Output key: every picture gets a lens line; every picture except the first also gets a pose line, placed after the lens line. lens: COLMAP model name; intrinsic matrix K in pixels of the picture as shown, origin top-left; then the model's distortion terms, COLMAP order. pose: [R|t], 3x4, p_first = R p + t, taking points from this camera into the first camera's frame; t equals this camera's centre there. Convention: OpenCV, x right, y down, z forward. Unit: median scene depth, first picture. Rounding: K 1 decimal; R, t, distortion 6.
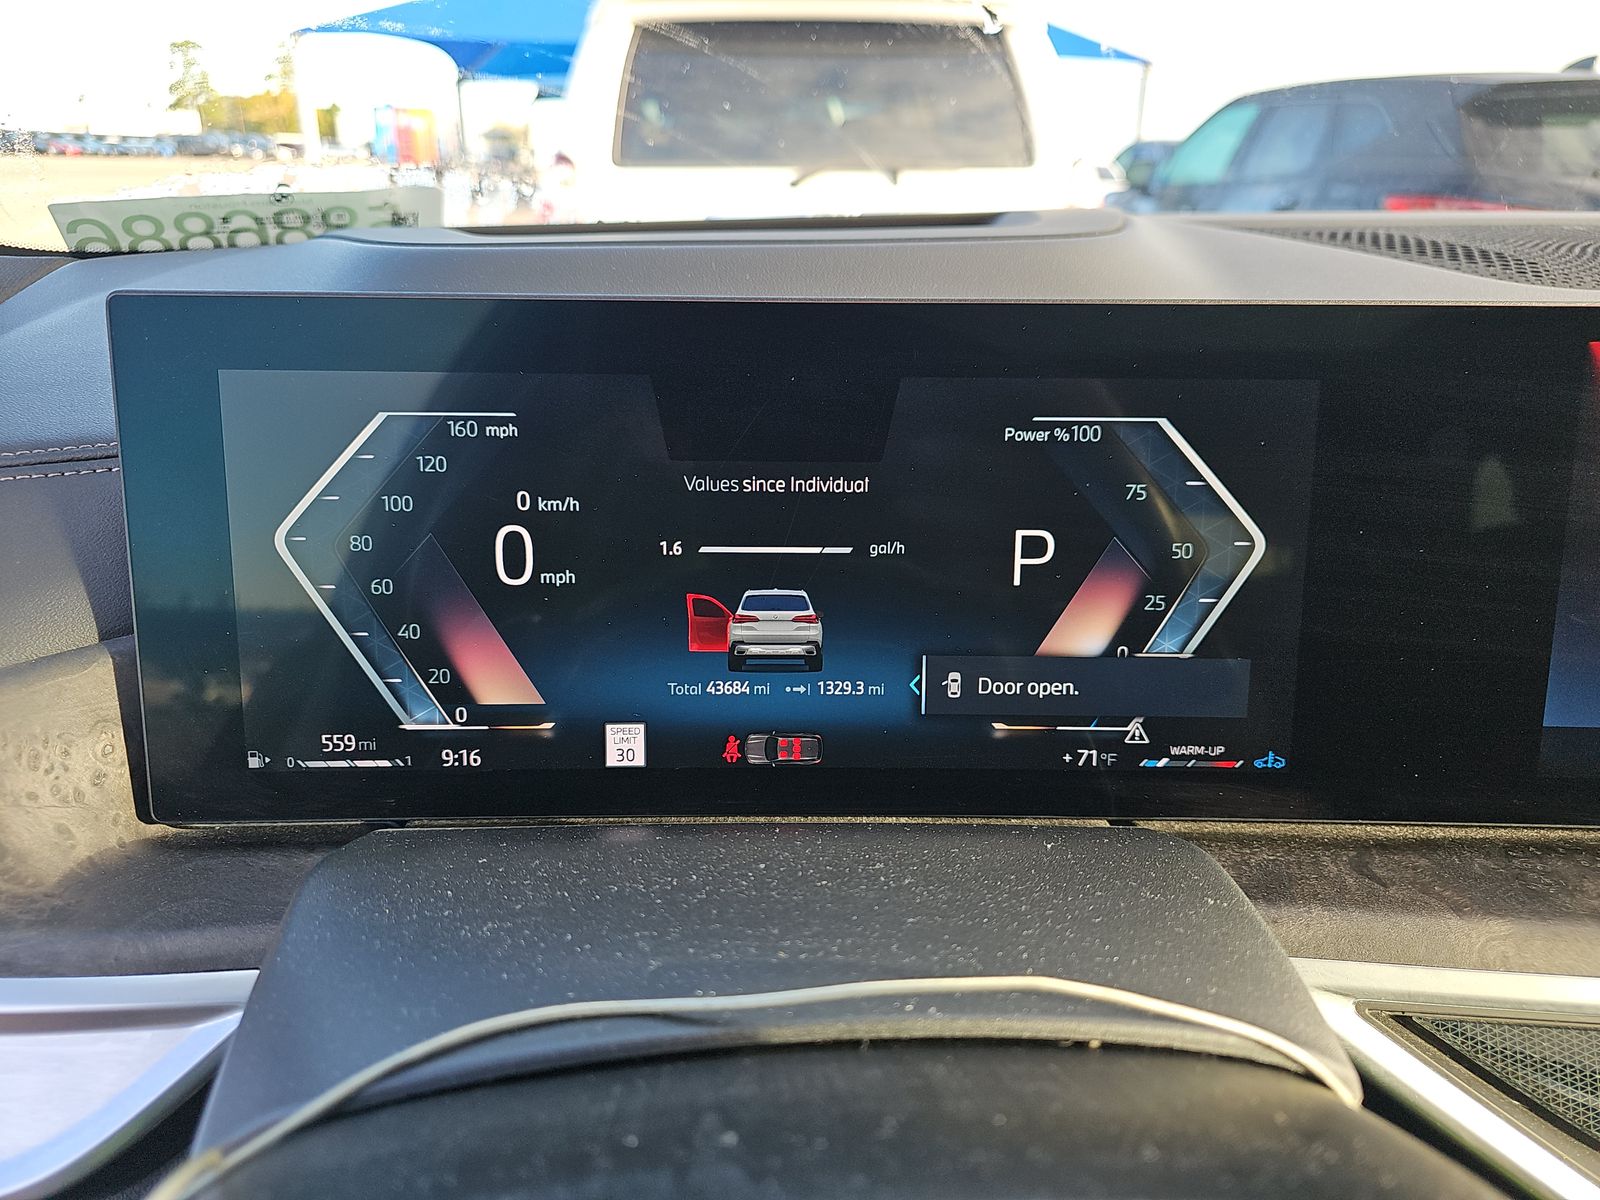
lens RADIAL K [[1073.5, 0, 811.4], [0, 1073.5, 595.5], [0, 0, 1]] dist [0.029176, -0.020093]
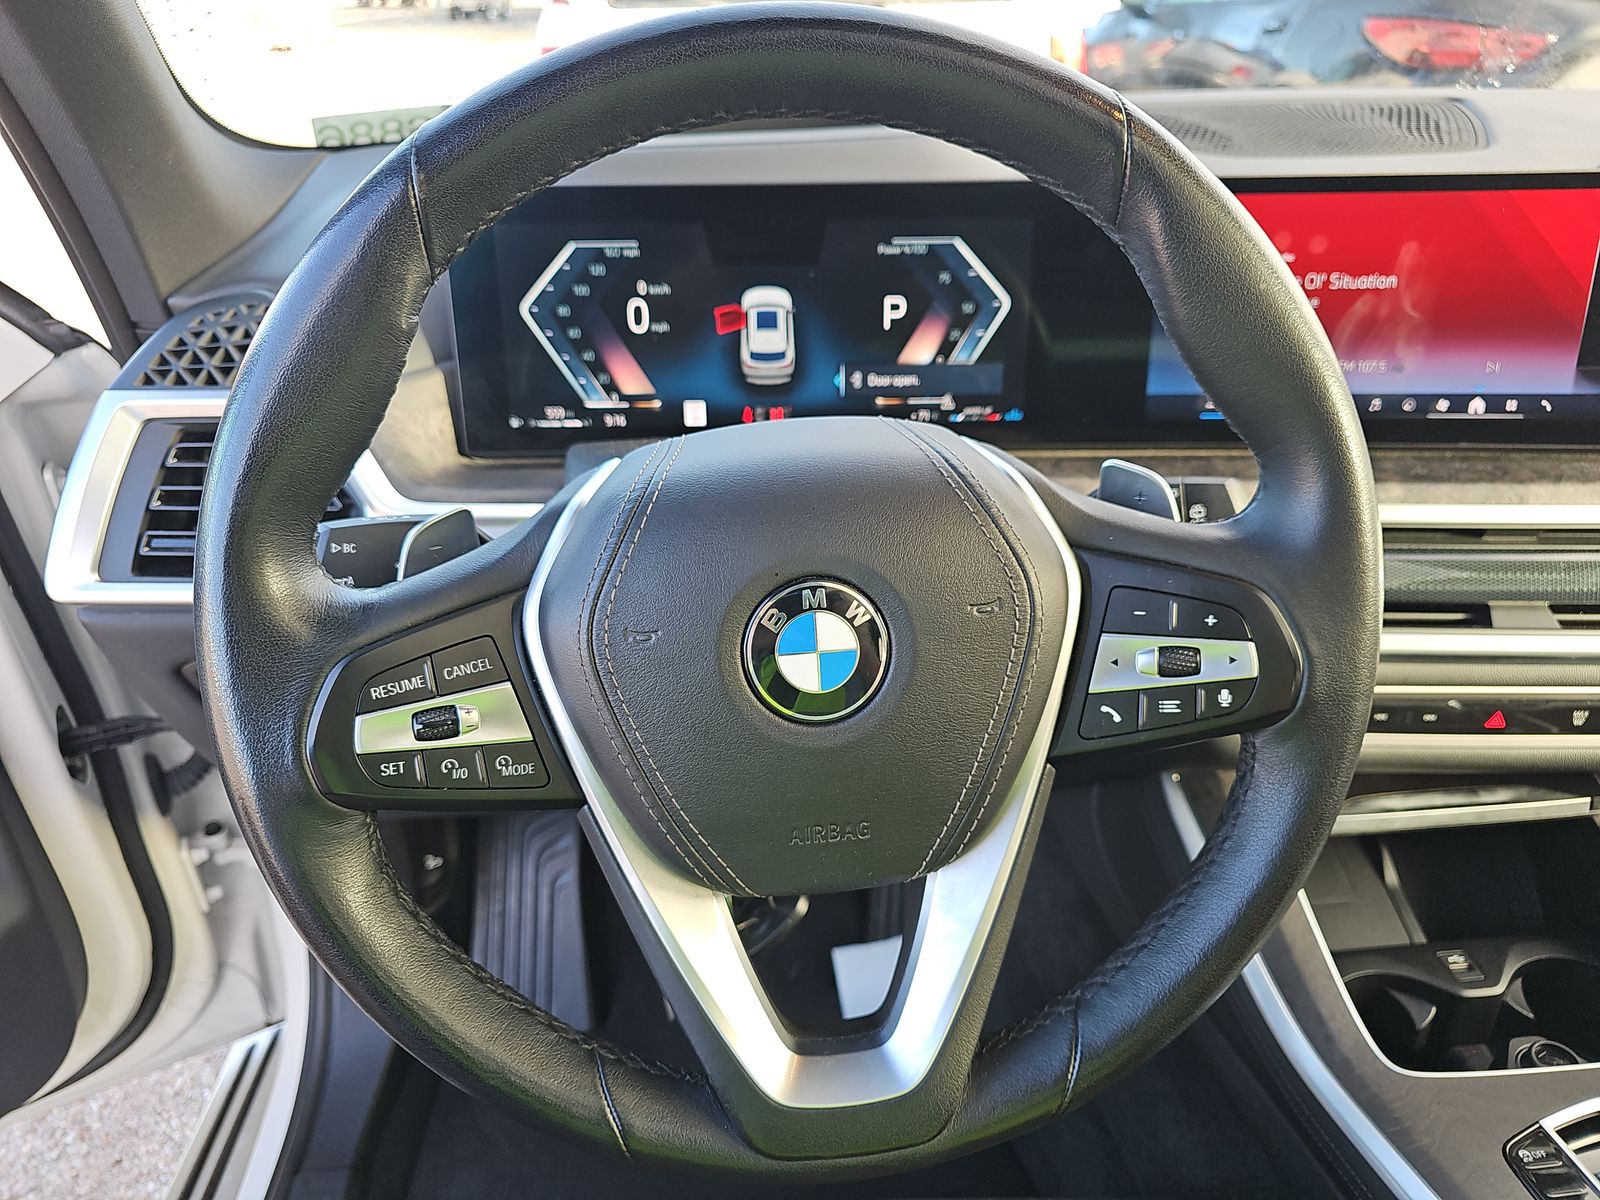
lens RADIAL K [[1073.5, 0, 804.0], [0, 1073.5, 607.6], [0, 0, 1]] dist [0.029176, -0.020093]
pose [[0.999842, -0.016731, -0.006001, 0.038283], [0.017430, 0.989062, 0.146466, 0.210723], [0.003484, -0.146548, 0.989197, -1.070266]]
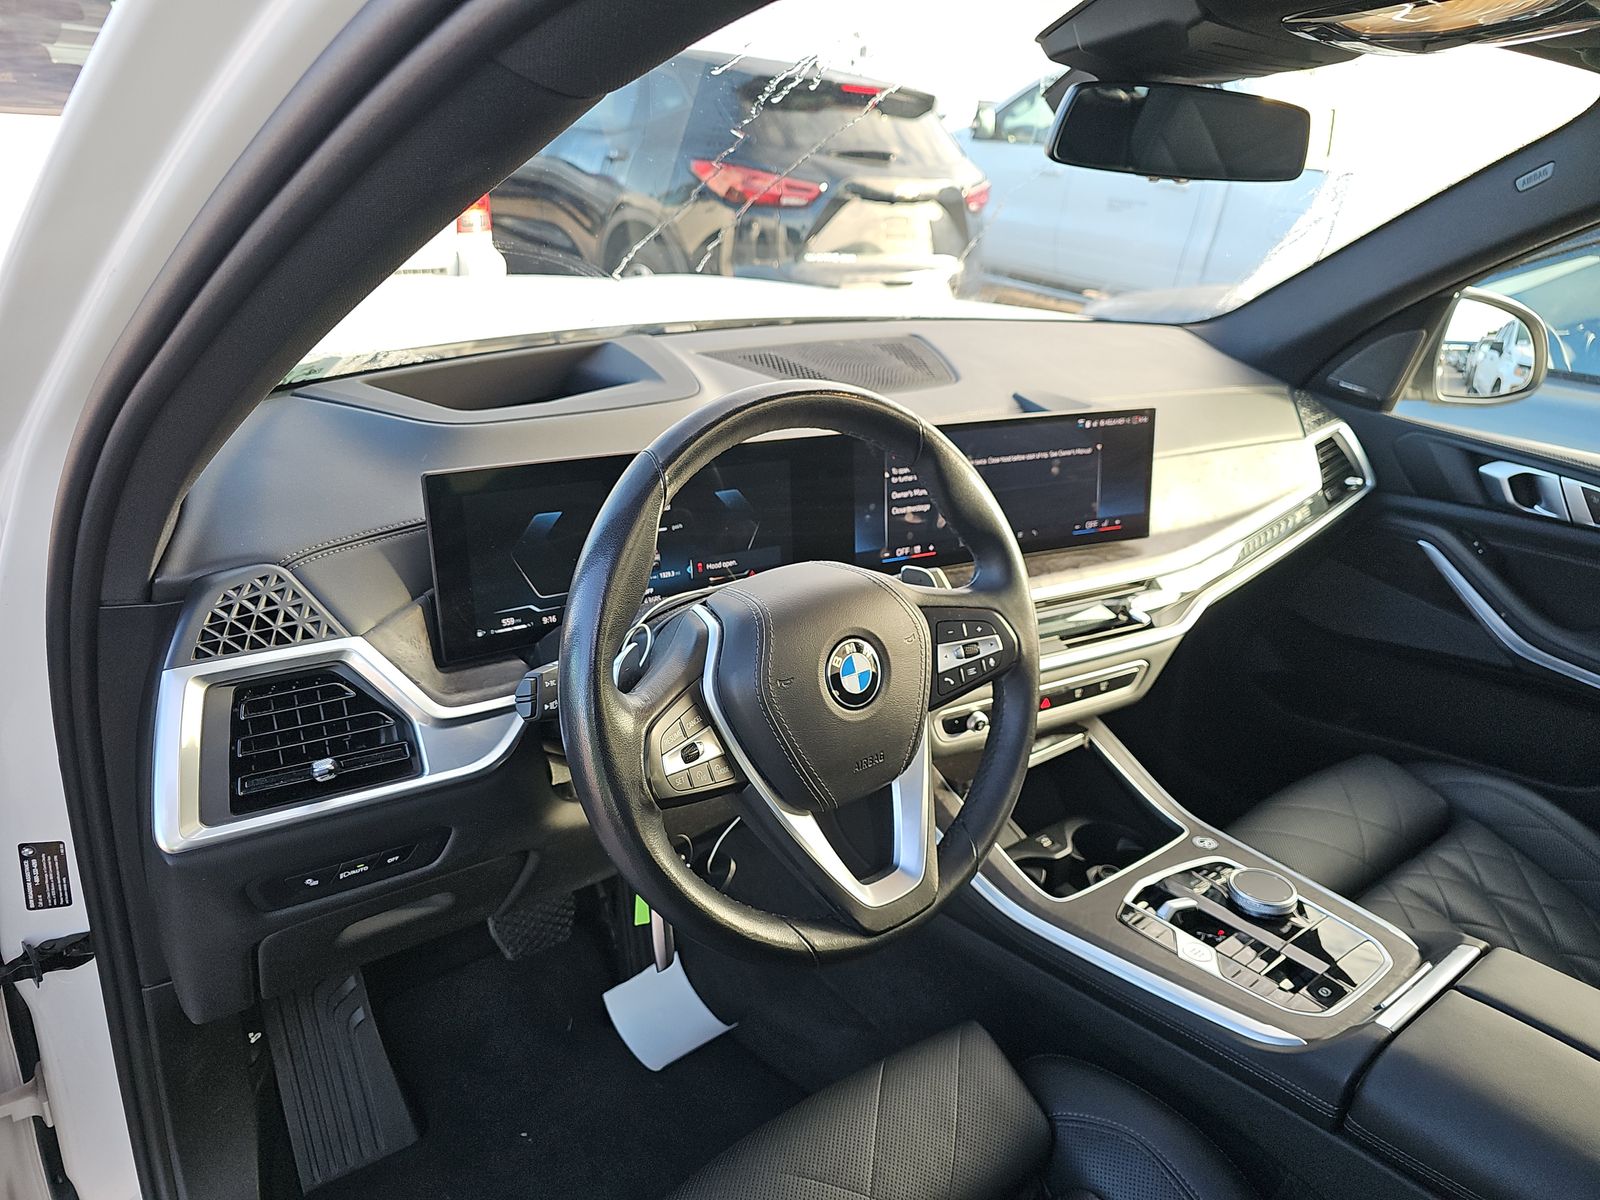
lens RADIAL K [[1073.5, 0, 789.3], [0, 1073.5, 592.6], [0, 0, 1]] dist [0.029176, -0.020093]
pose [[0.843521, -0.167623, 0.510270, -1.236810], [0.123648, 0.985139, 0.119215, -0.181194], [-0.522670, -0.037466, 0.851711, -1.760000]]
